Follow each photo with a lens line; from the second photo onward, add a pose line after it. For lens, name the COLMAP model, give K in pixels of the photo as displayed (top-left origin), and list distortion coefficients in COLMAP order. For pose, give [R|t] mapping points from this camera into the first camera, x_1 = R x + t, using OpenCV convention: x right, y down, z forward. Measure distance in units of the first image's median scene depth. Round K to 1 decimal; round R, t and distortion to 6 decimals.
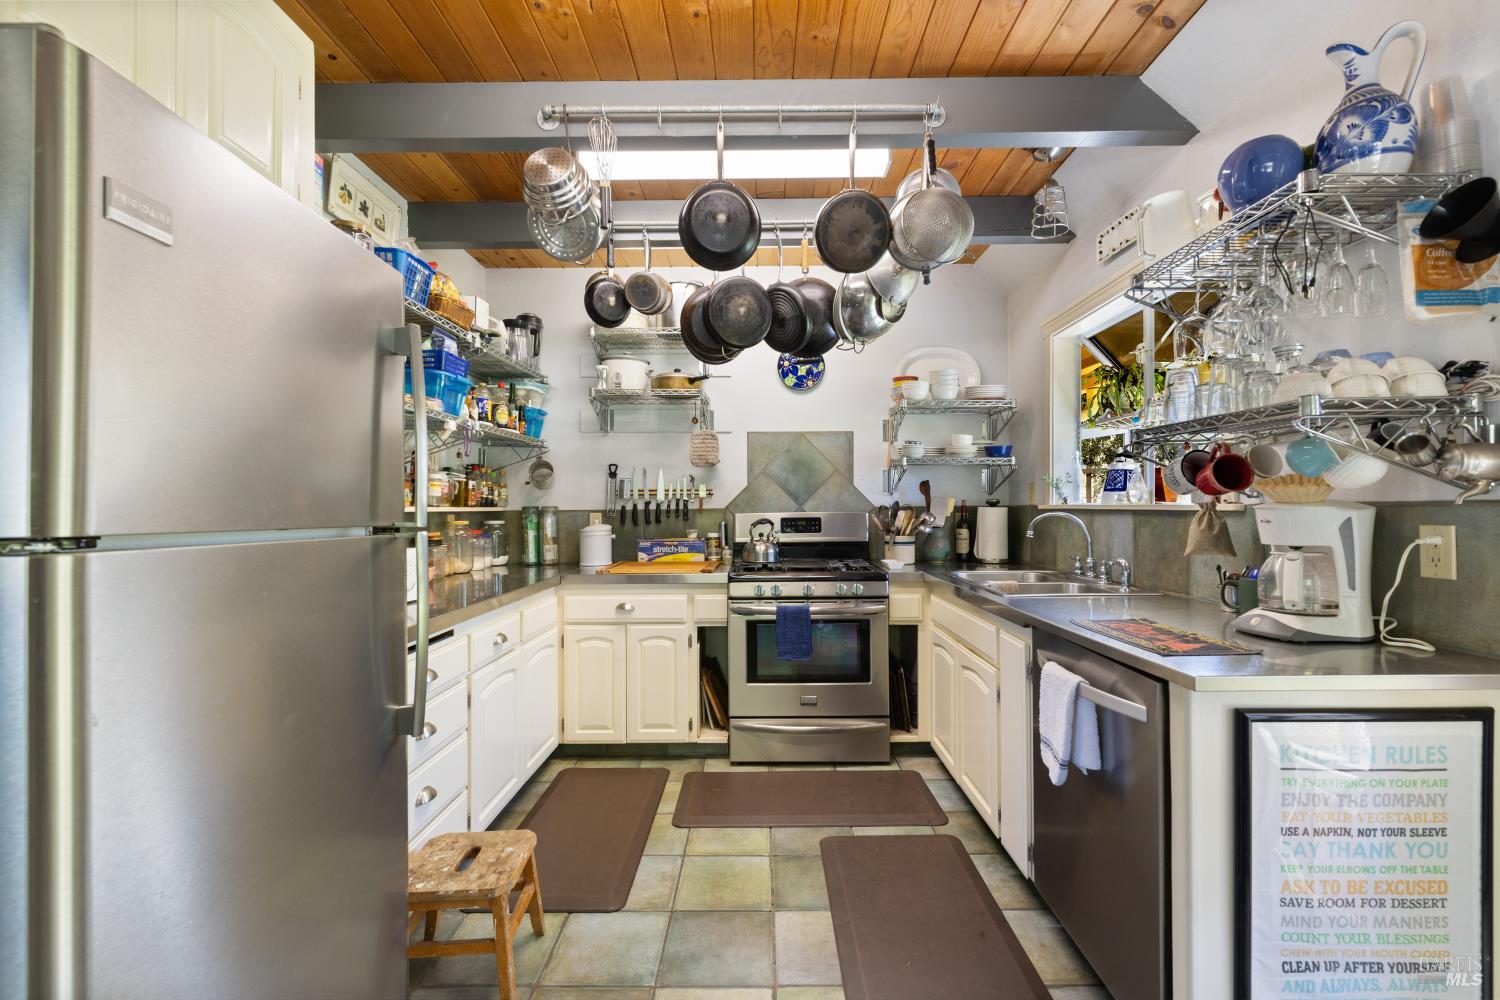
lens RADIAL K [[649.7, 0, 749.3], [0, 649.7, 500.5], [0, 0, 1]] dist [0.002111, -0.000353]
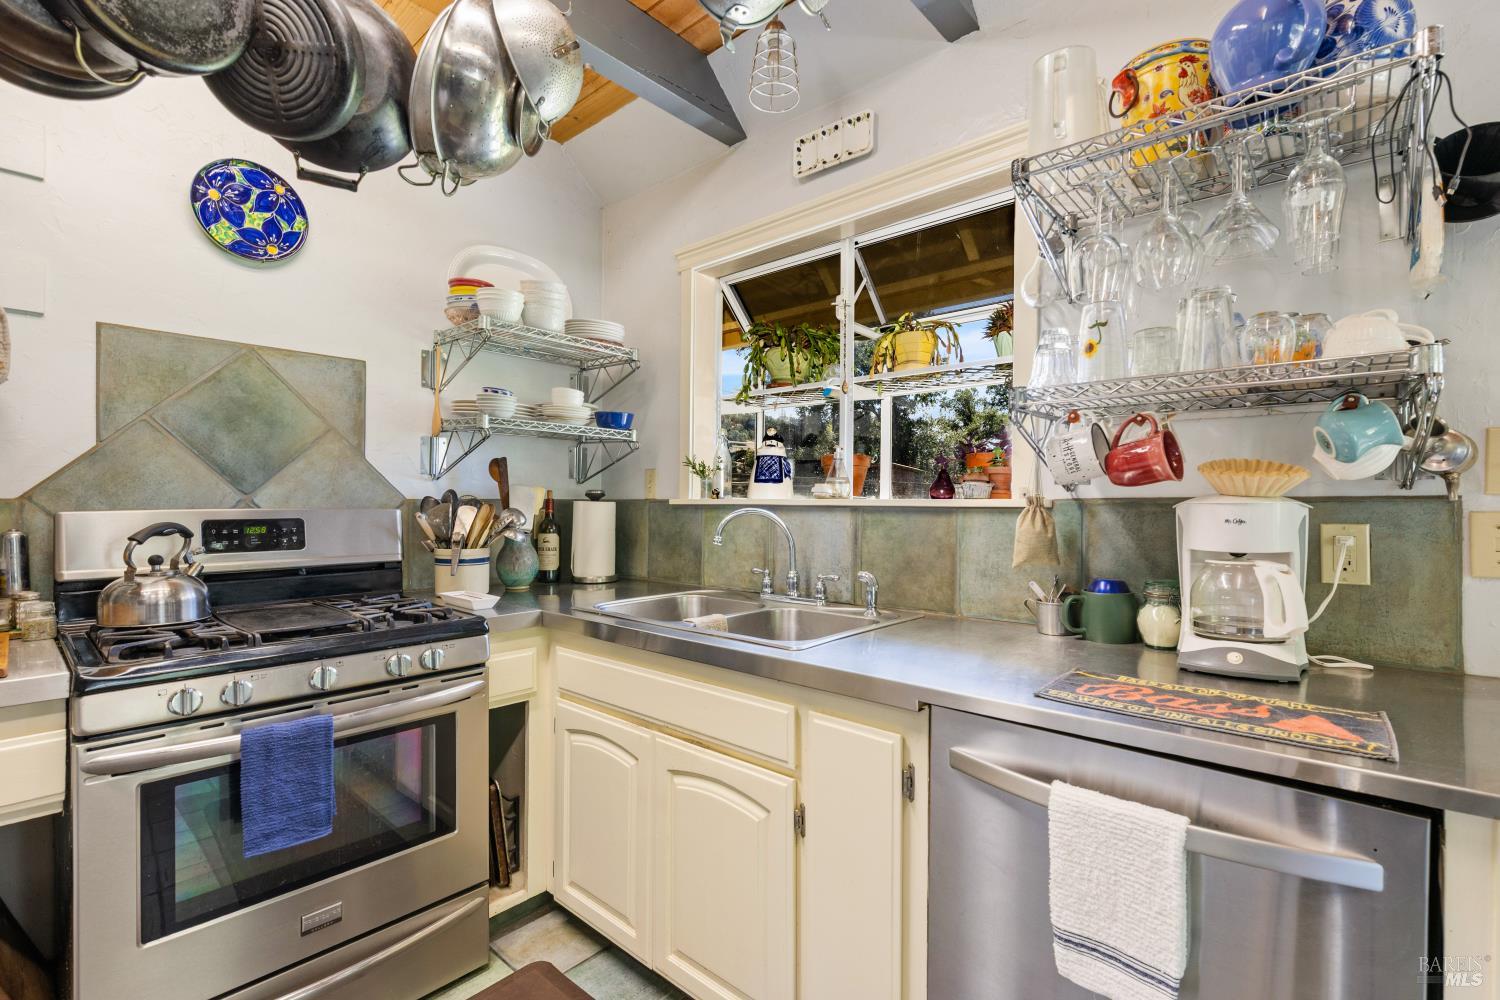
lens RADIAL K [[681.1, 0, 756.0], [0, 681.1, 504.3], [0, 0, 1]] dist [-0.000776, 0.001155]
pose [[0.648057, 0.006490, 0.761564, -0.069530], [-0.015017, 0.999878, 0.004258, 0.007789], [-0.761443, -0.014196, 0.648076, 0.409428]]
